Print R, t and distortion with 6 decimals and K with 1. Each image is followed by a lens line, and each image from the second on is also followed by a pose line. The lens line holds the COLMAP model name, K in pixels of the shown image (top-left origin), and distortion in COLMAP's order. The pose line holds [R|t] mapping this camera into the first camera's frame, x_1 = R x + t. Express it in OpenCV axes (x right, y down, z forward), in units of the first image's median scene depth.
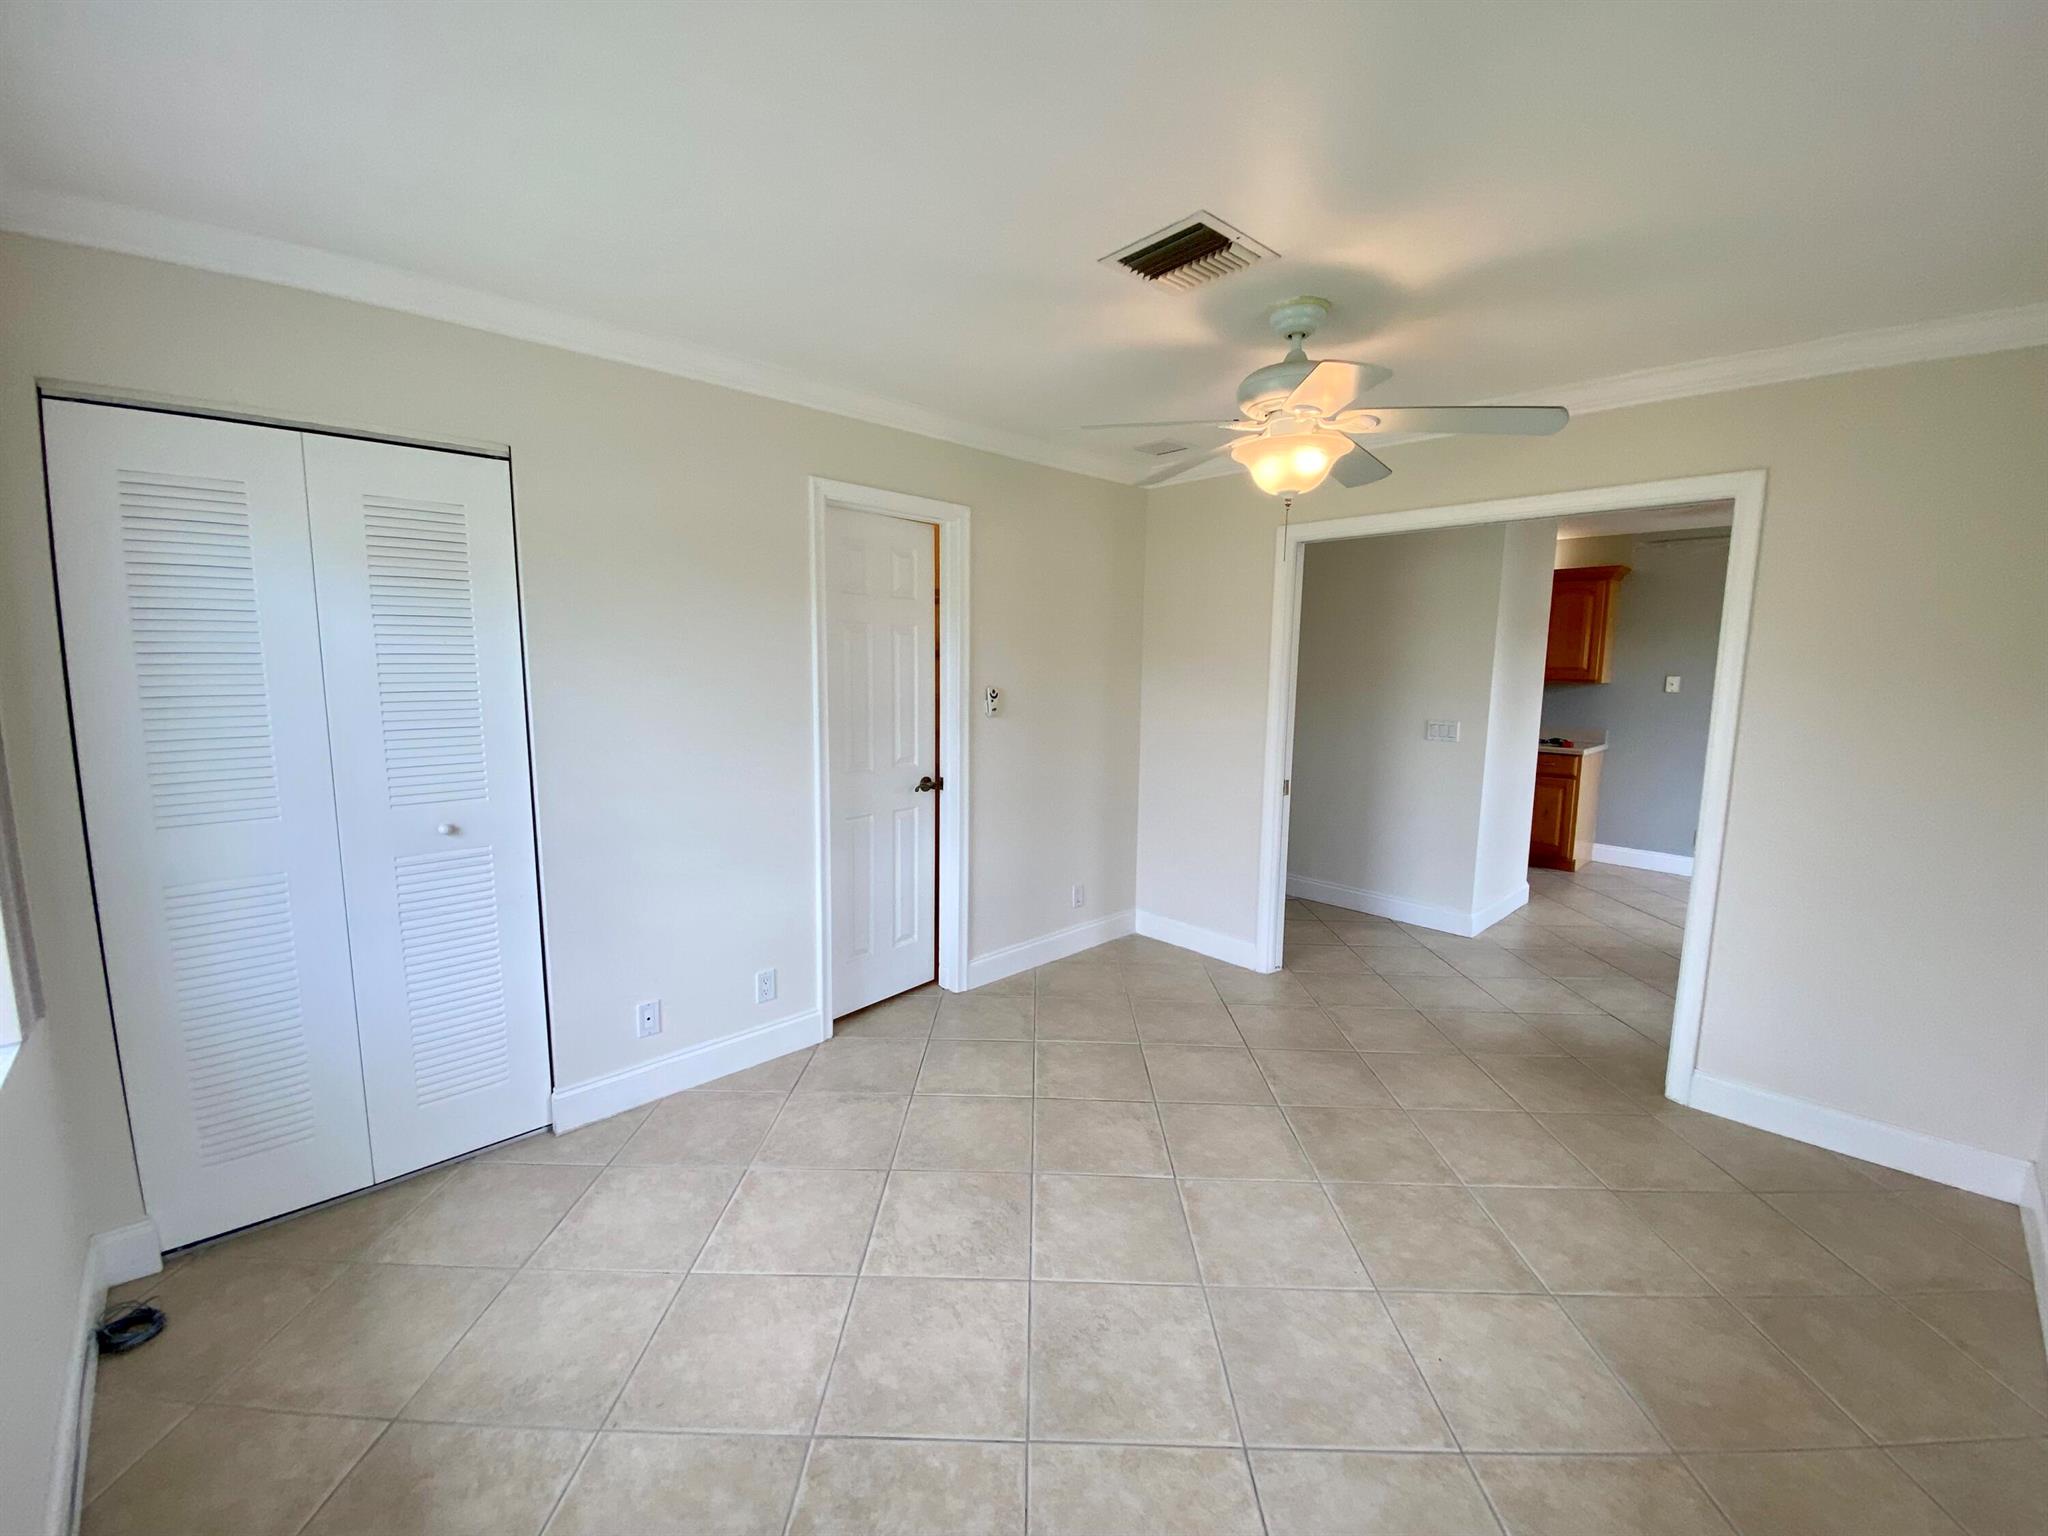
lens RADIAL K [[822.3, 0, 1024.3], [0, 822.3, 763.8], [0, 0, 1]] dist [0.039859, -0.027472]
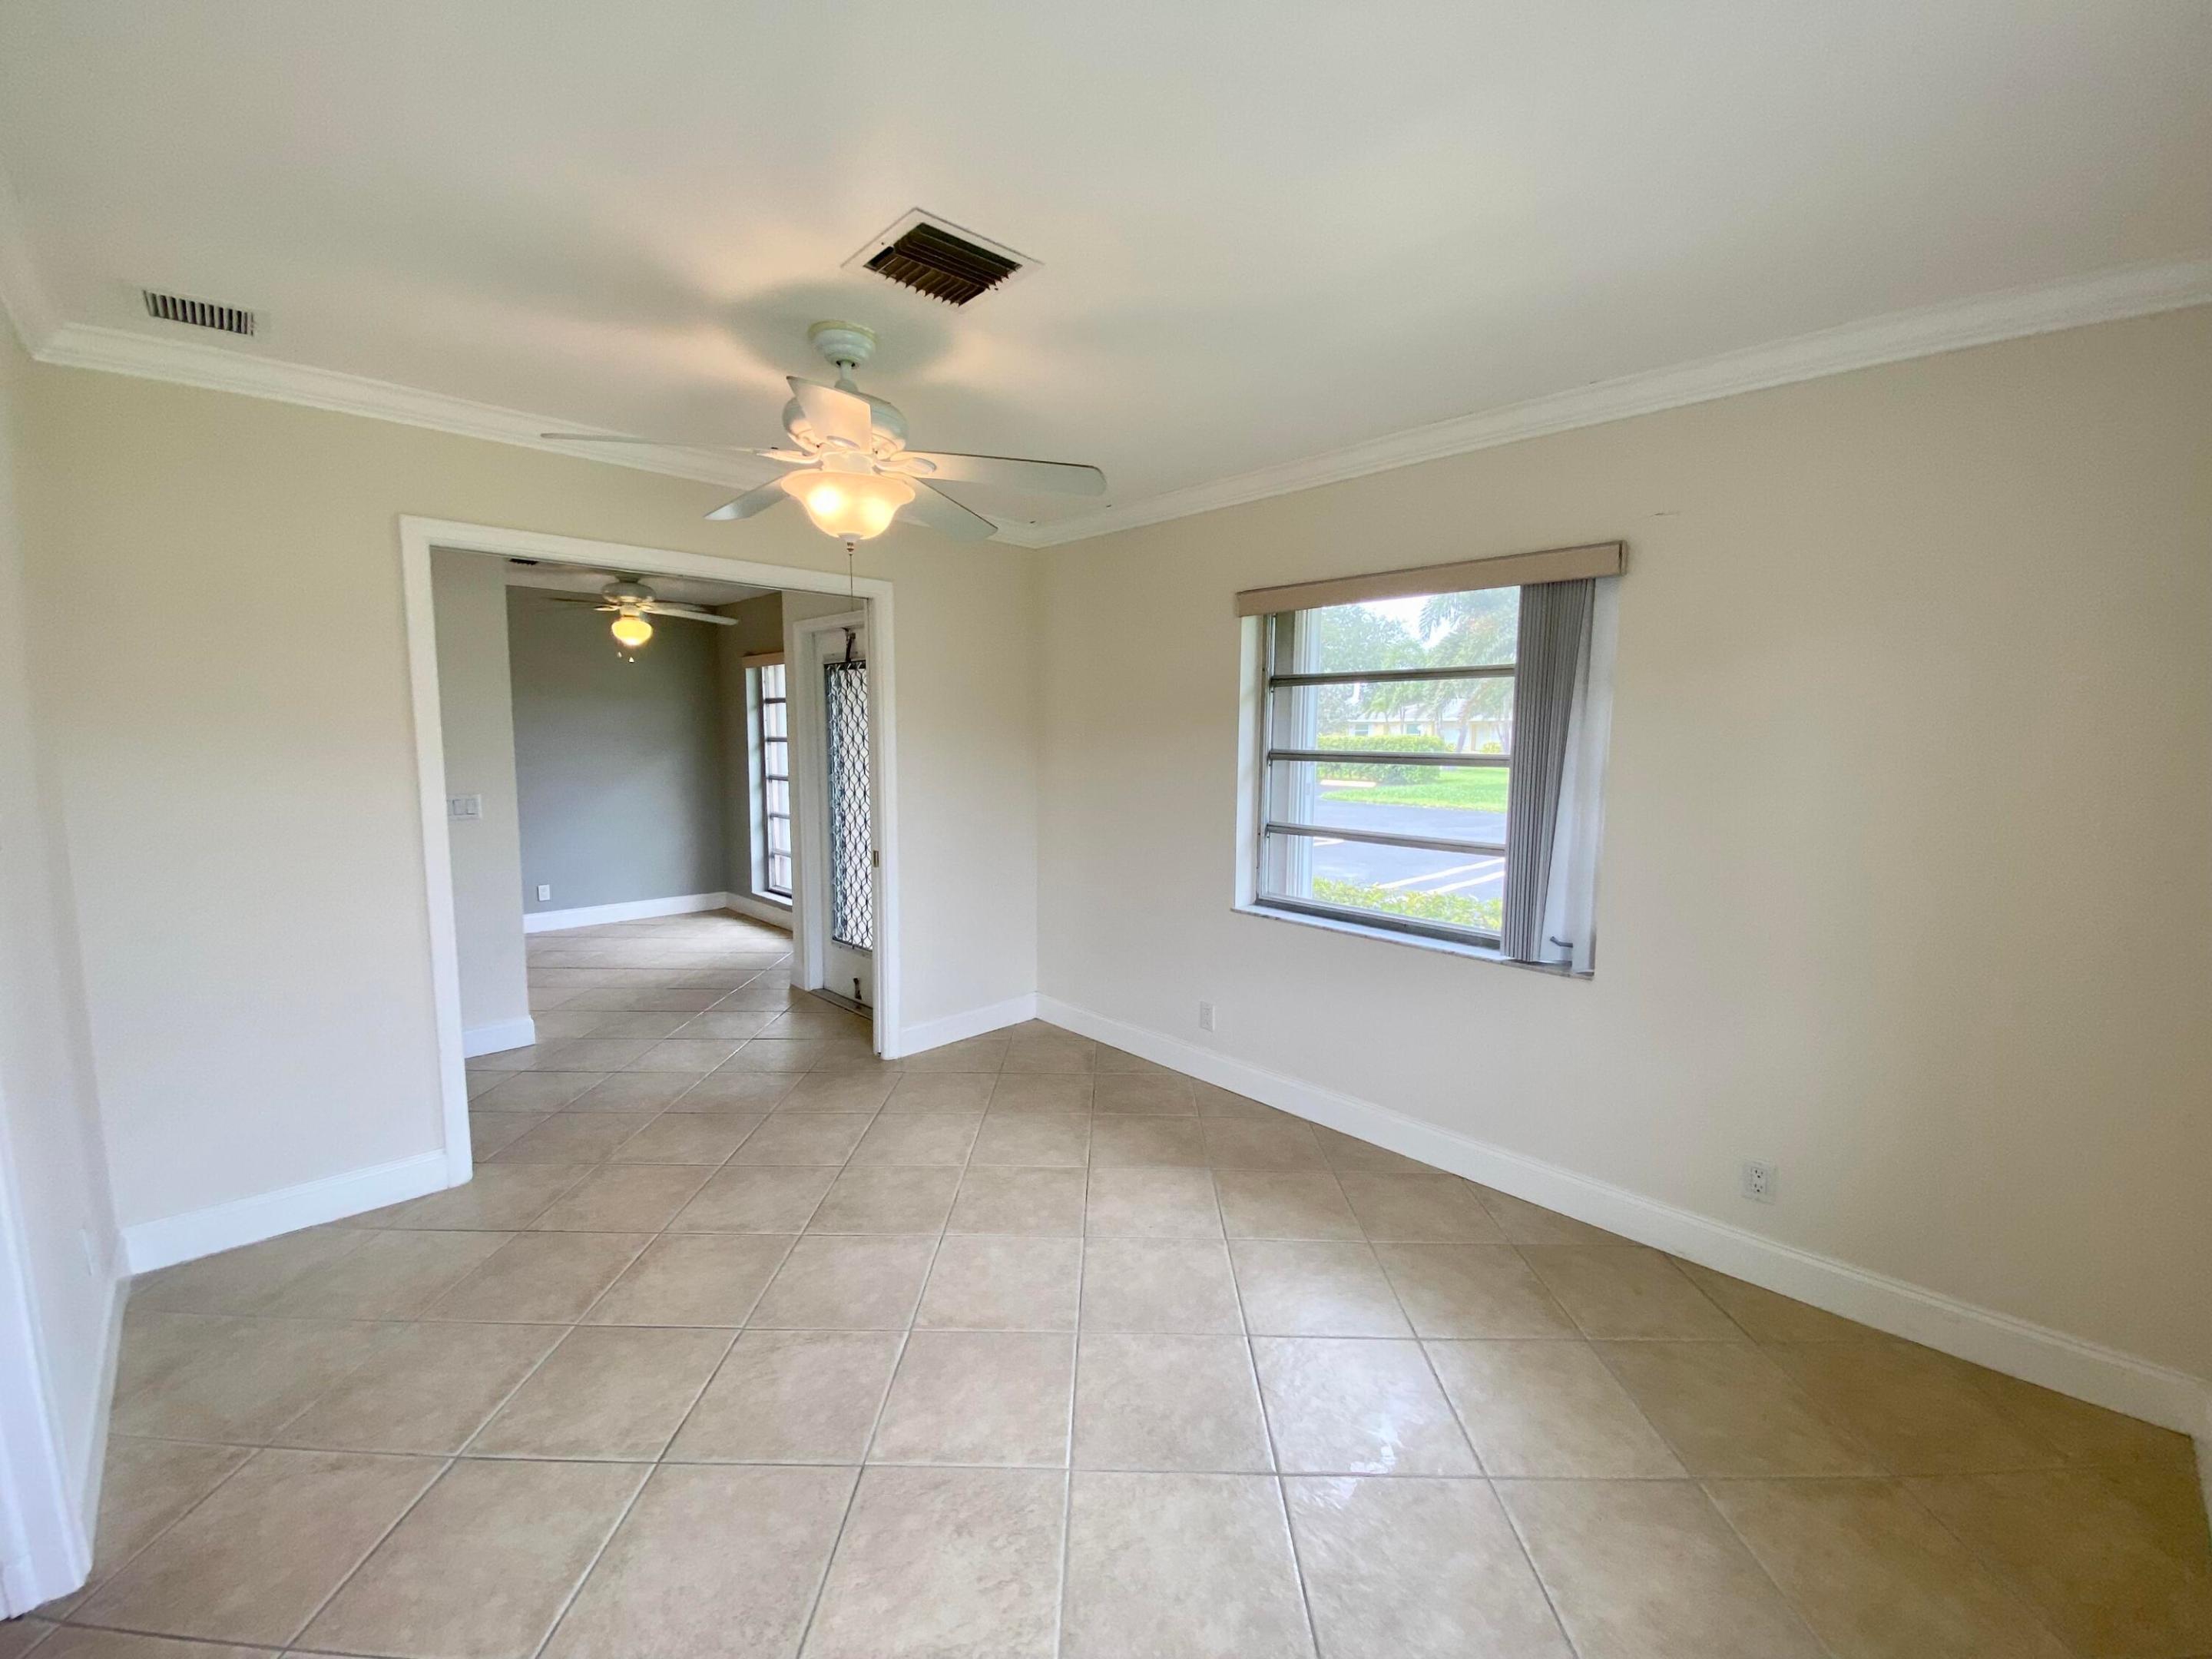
lens RADIAL K [[888.2, 0, 1106.3], [0, 888.2, 825.0], [0, 0, 1]] dist [0.039859, -0.027472]
pose [[0.007500, -0.121252, 0.992593, -0.683115], [0.124391, 0.985025, 0.119388, -0.097333], [-0.992205, 0.122574, 0.022470, 0.733616]]
